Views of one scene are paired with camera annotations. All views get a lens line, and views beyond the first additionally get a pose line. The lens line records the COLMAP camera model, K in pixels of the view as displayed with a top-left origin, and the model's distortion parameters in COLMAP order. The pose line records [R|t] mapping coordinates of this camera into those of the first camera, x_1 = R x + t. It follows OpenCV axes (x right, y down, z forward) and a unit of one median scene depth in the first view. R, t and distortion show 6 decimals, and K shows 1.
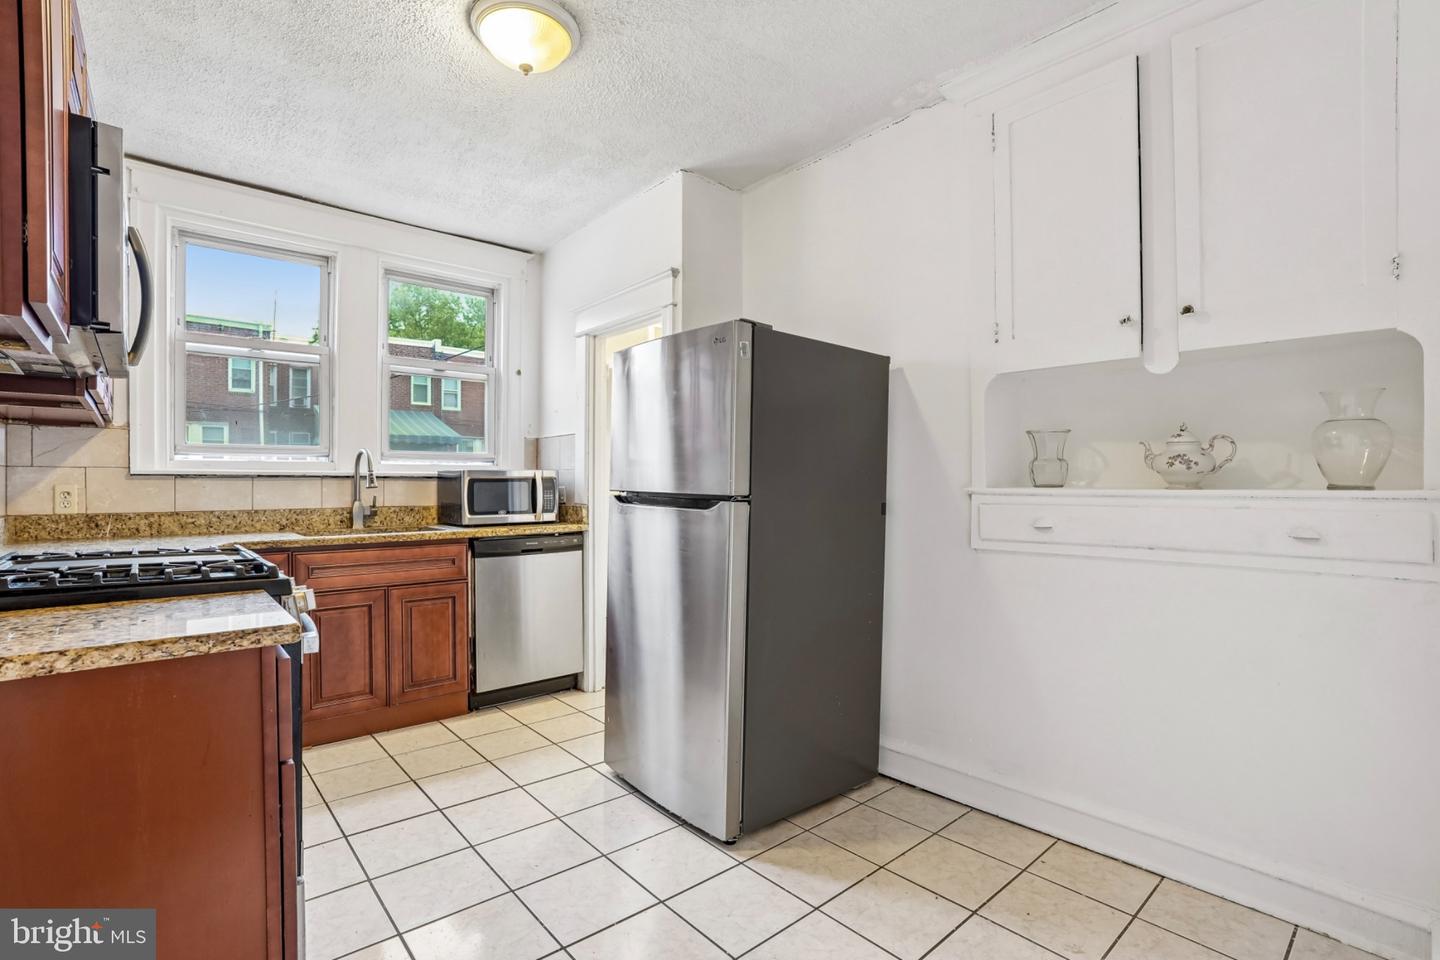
lens RADIAL K [[659.2, 0, 721.9], [0, 659.2, 482.9], [0, 0, 1]] dist [-0.001383, -0.000079]
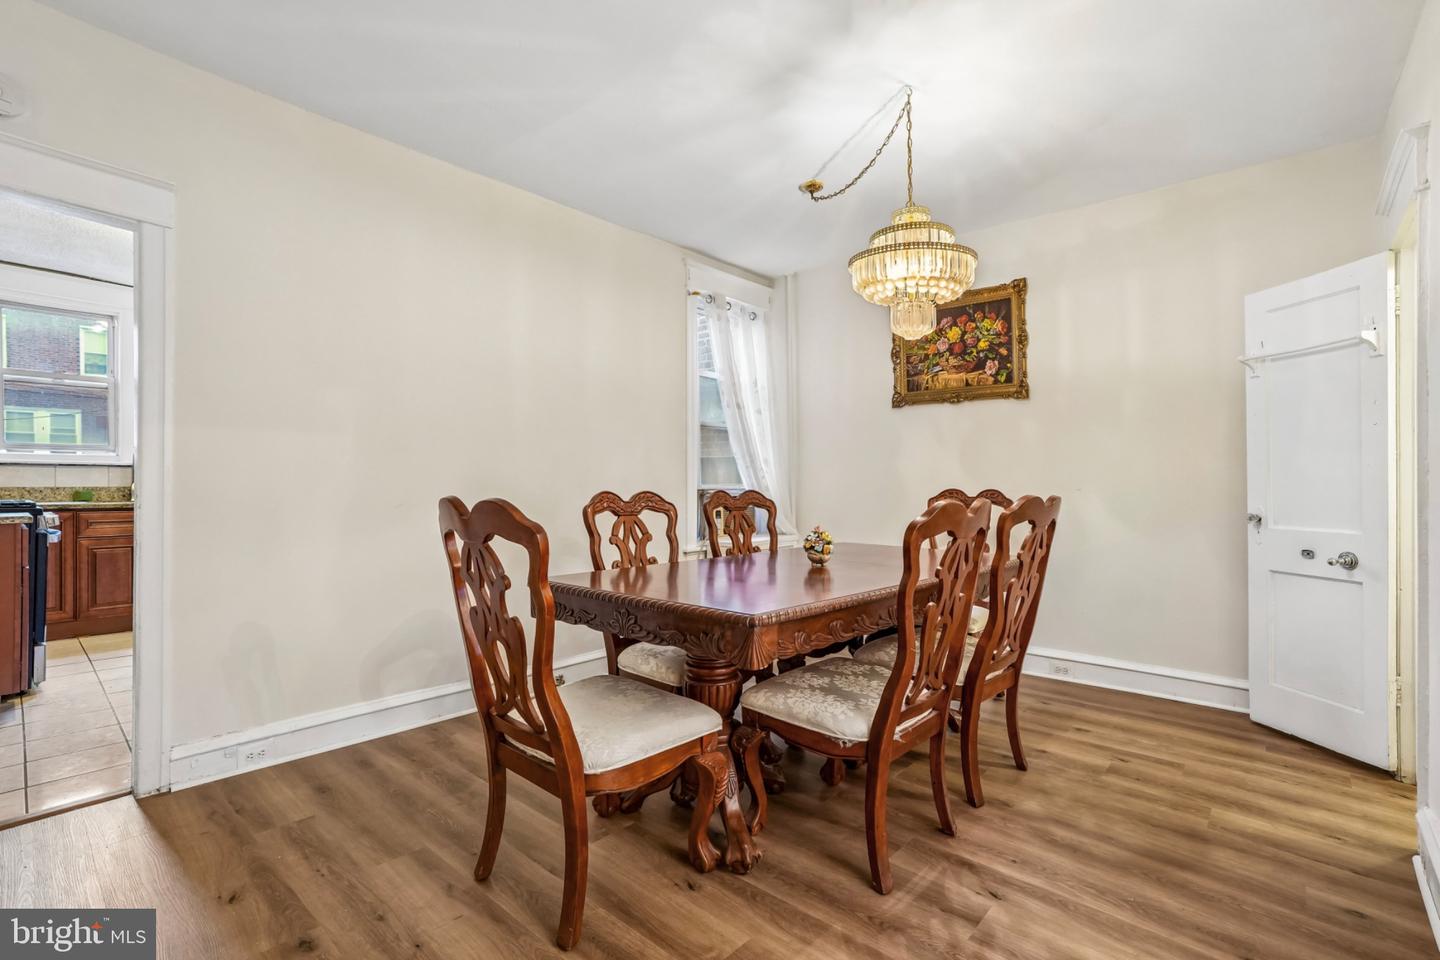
lens RADIAL K [[659.2, 0, 717.3], [0, 659.2, 483.3], [0, 0, 1]] dist [-0.001383, -0.000079]
pose [[0.992515, 0.005377, 0.122001, 0.576955], [-0.006126, 0.999965, 0.005765, 0.013873], [-0.121966, -0.006469, 0.992513, -0.641501]]
